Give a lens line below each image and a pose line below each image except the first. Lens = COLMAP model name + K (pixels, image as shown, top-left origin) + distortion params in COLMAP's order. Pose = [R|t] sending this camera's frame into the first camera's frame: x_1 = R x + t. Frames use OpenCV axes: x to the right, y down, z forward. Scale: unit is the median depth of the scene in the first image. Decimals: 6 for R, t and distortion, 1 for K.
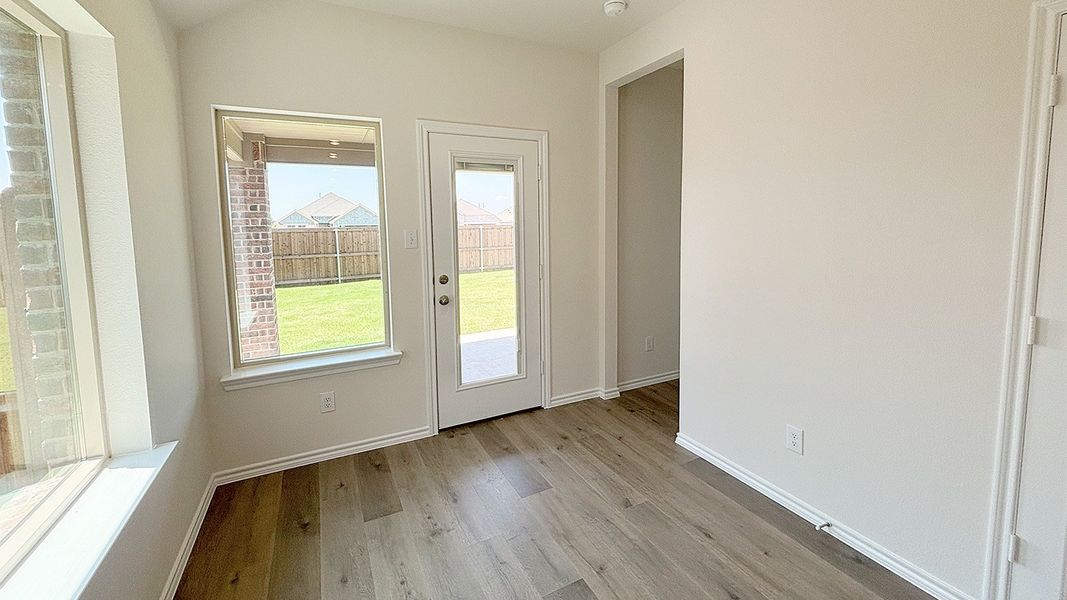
lens RADIAL K [[430.4, 0, 533.6], [0, 430.4, 259.2], [0, 0, 1]] dist [0.011528, -0.000209]
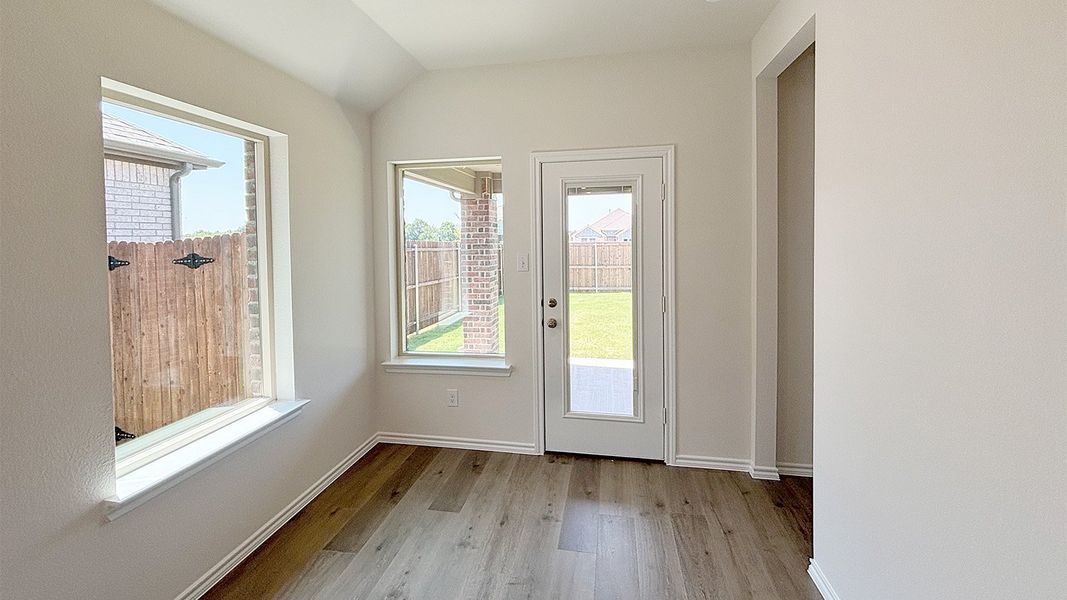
lens RADIAL K [[432.0, 0, 534.2], [0, 432.0, 247.0], [0, 0, 1]] dist [0.002143, -0.000001]
pose [[0.798966, 0.015765, -0.601169, 0.363429], [-0.049699, 0.997968, -0.039881, -0.041326], [0.599318, 0.061742, 0.798126, 0.145073]]
